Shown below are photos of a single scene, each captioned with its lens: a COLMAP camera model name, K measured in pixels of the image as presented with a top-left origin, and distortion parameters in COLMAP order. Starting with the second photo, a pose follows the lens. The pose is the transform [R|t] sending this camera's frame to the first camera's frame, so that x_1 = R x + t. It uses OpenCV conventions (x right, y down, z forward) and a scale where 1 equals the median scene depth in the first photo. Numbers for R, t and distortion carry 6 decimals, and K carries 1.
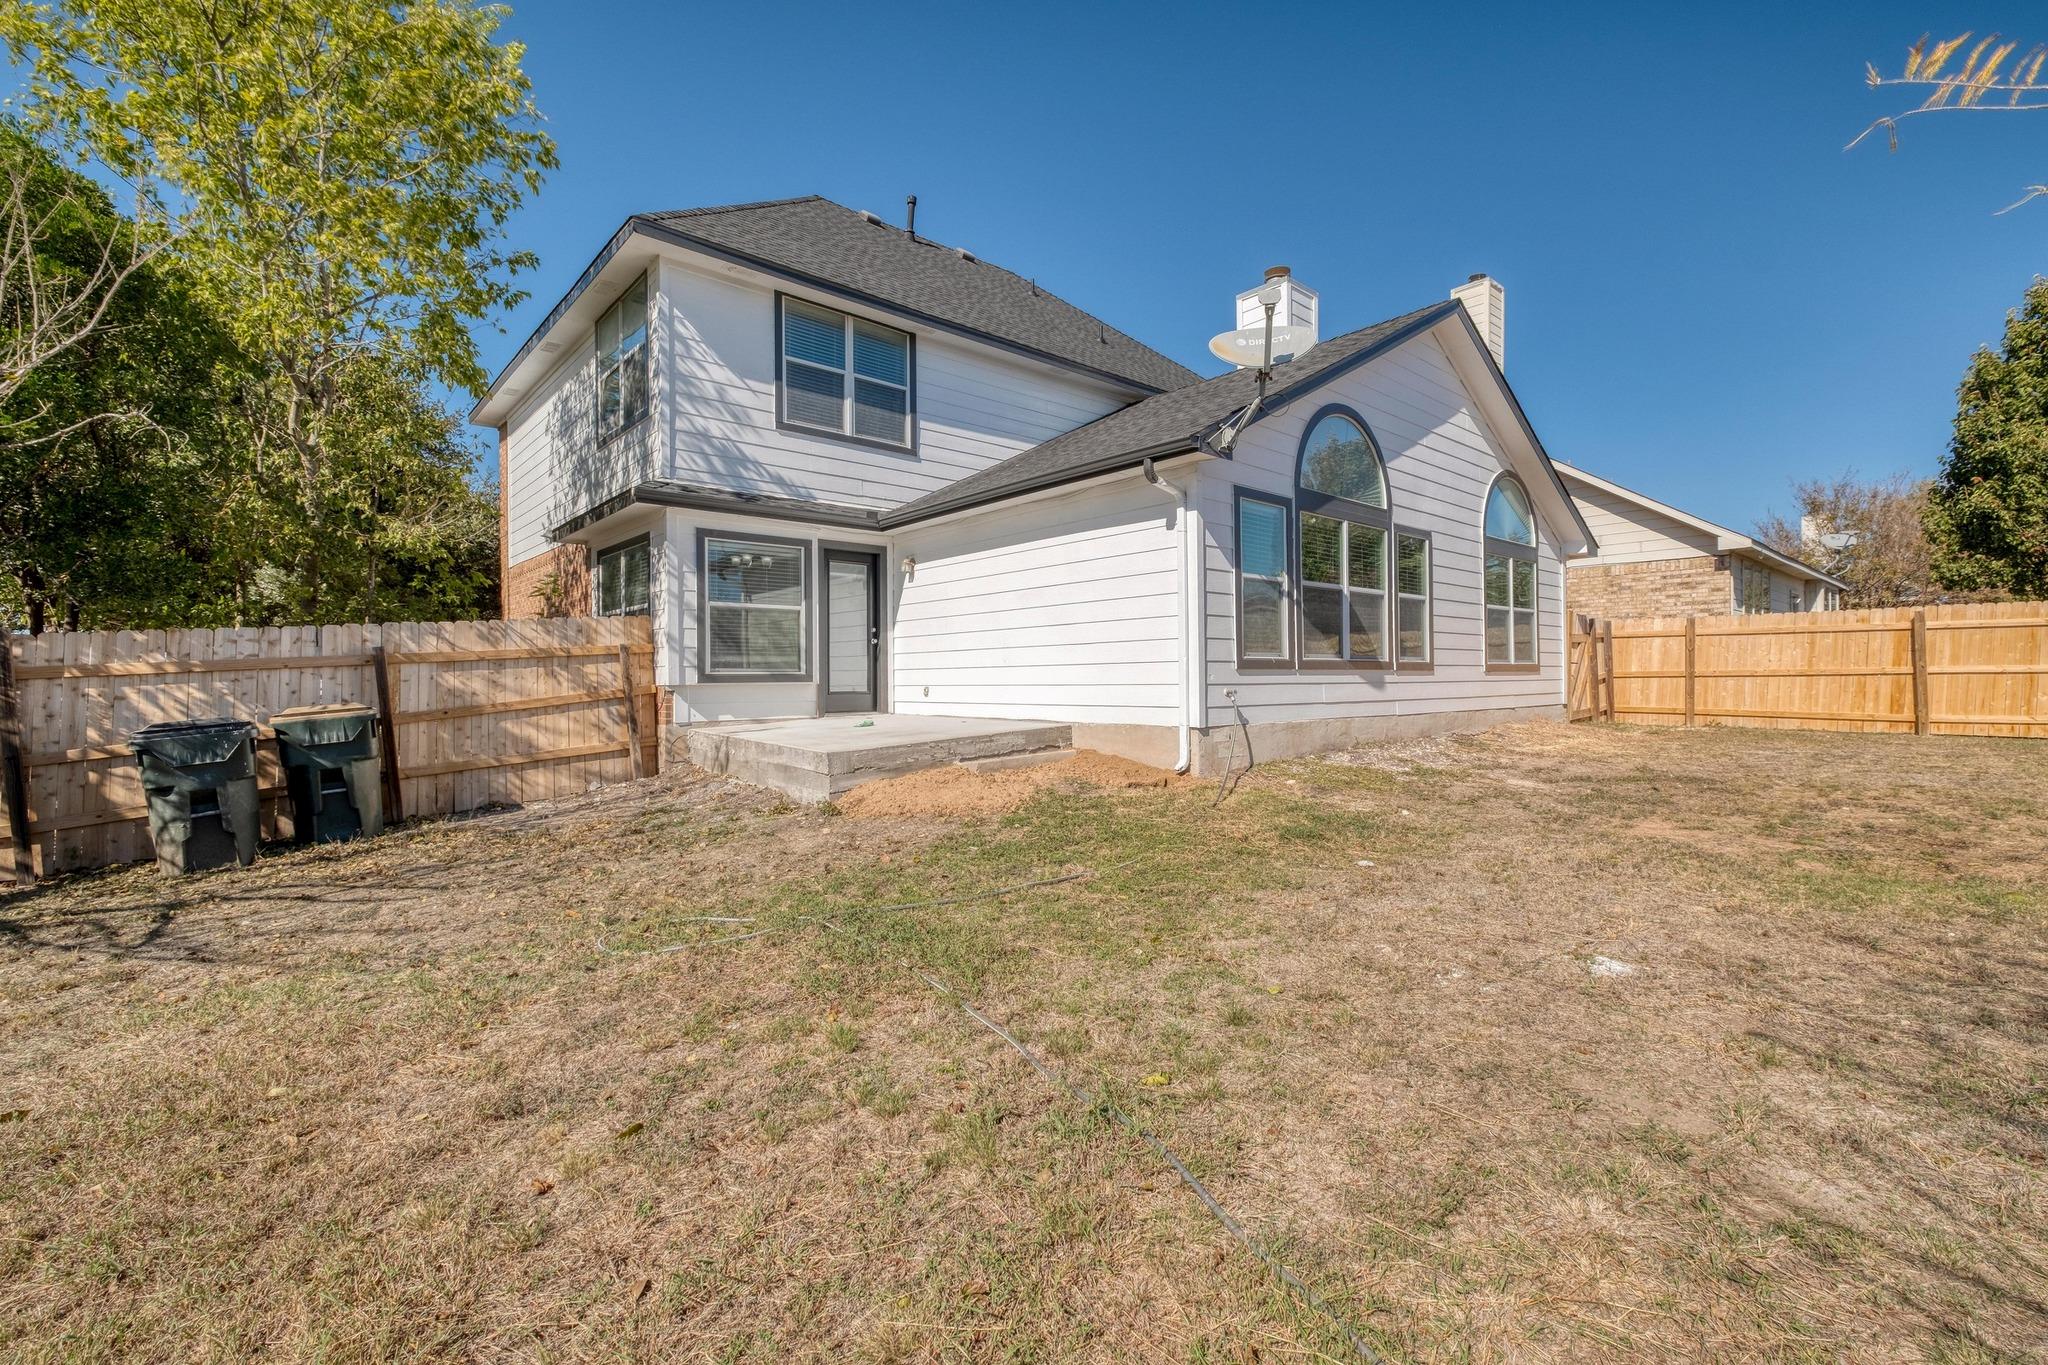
lens RADIAL K [[889.4, 0, 1023.7], [0, 889.4, 675.9], [0, 0, 1]] dist [0.004868, -0.003072]
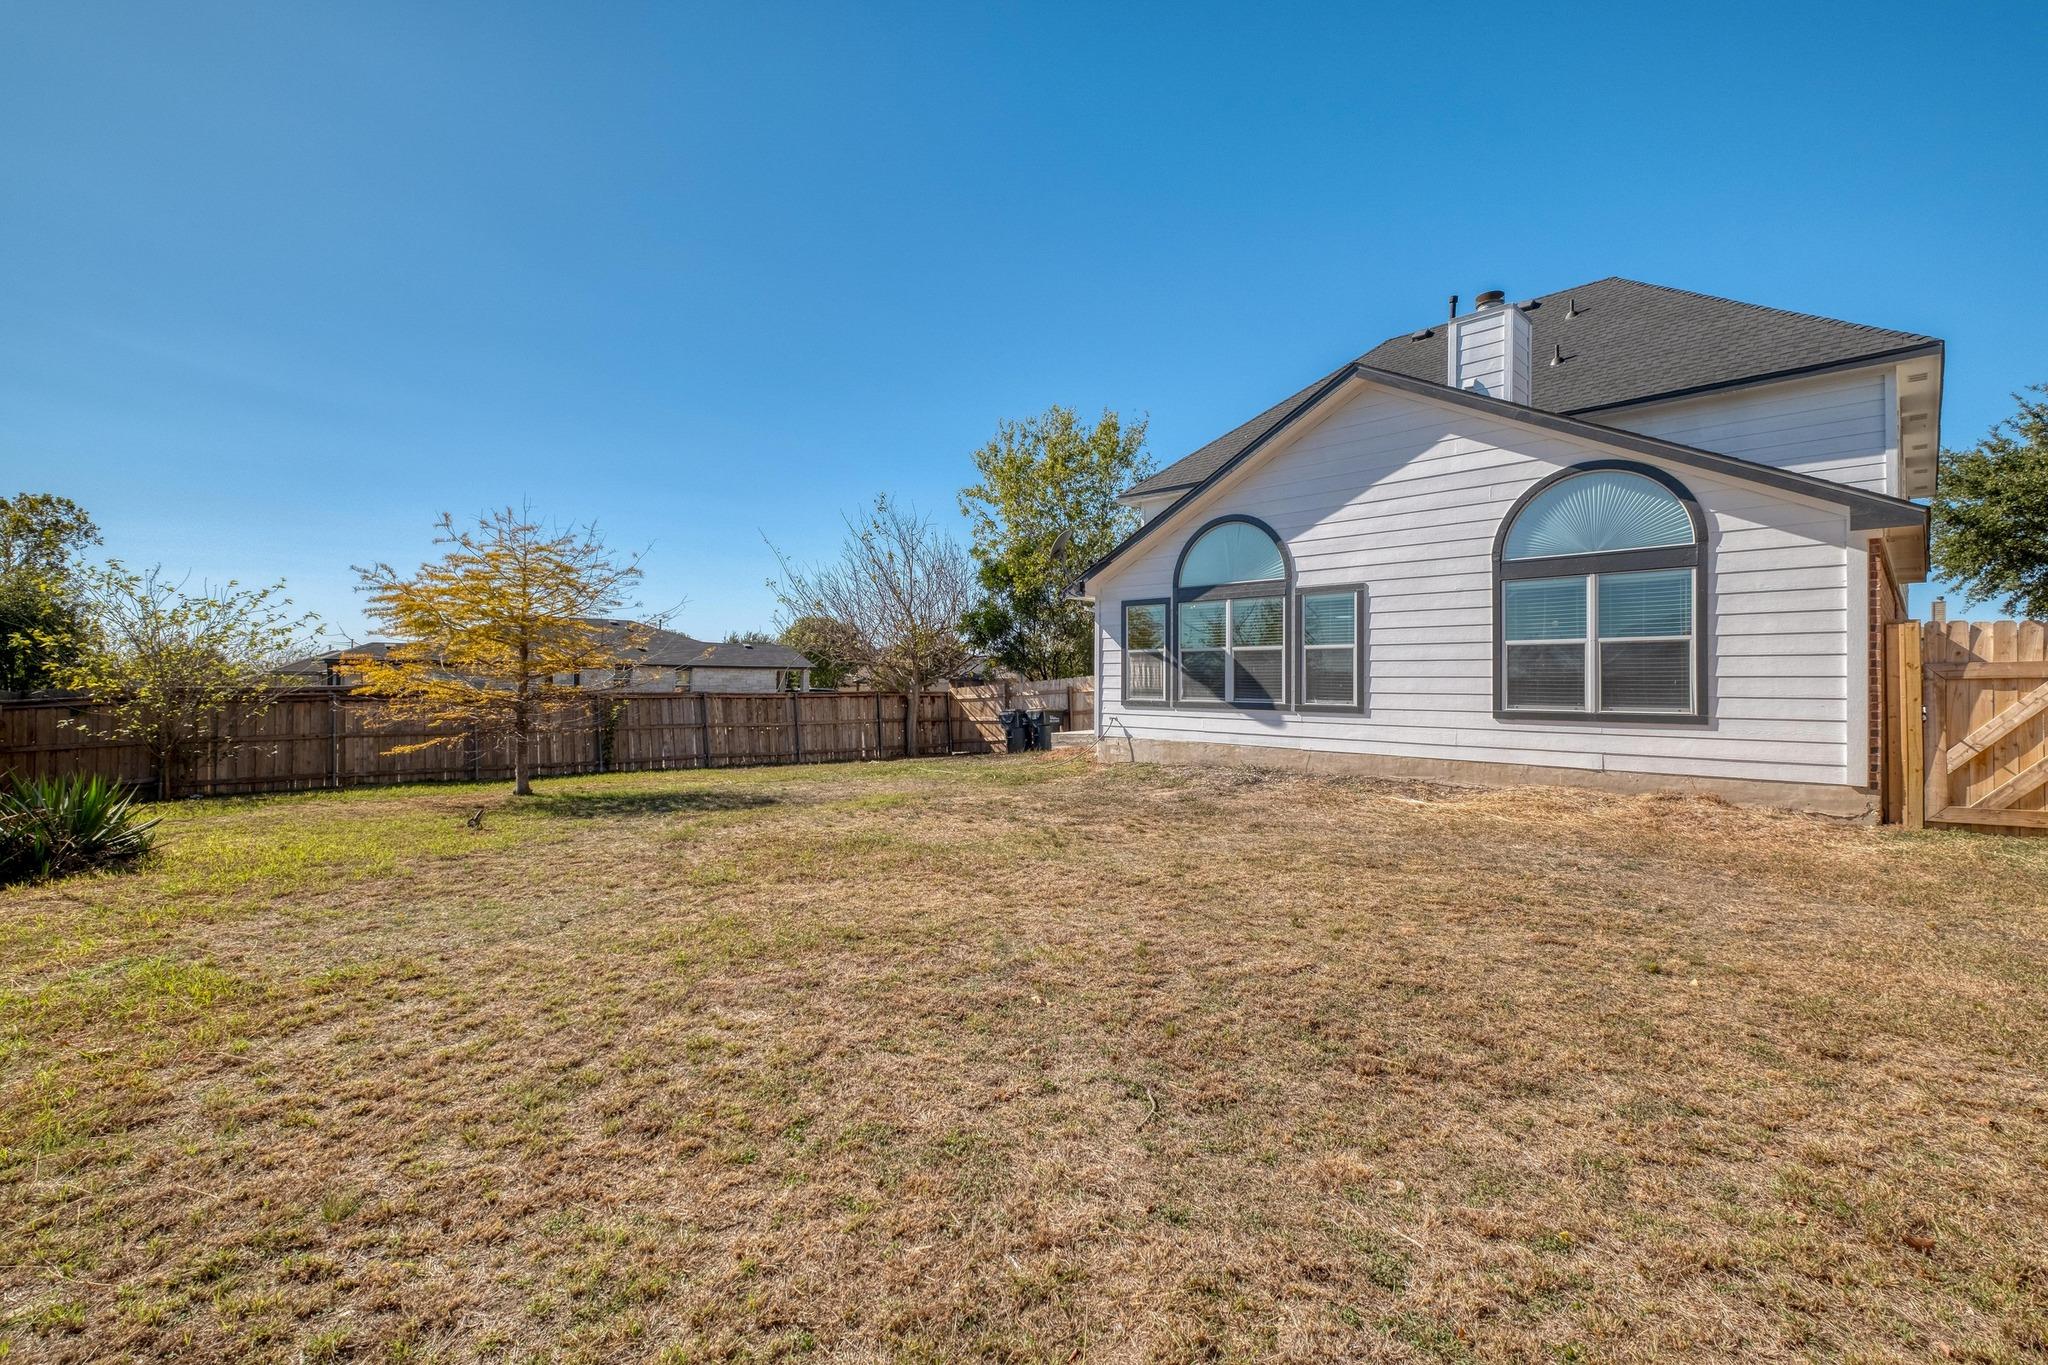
lens RADIAL K [[889.4, 0, 1023.6], [0, 889.4, 679.2], [0, 0, 1]] dist [0.004868, -0.003072]
pose [[0.055737, 0.006055, -0.998427, 1.845642], [-0.003472, 0.999977, 0.005871, -0.064509], [0.998439, 0.003139, 0.055757, 0.659312]]
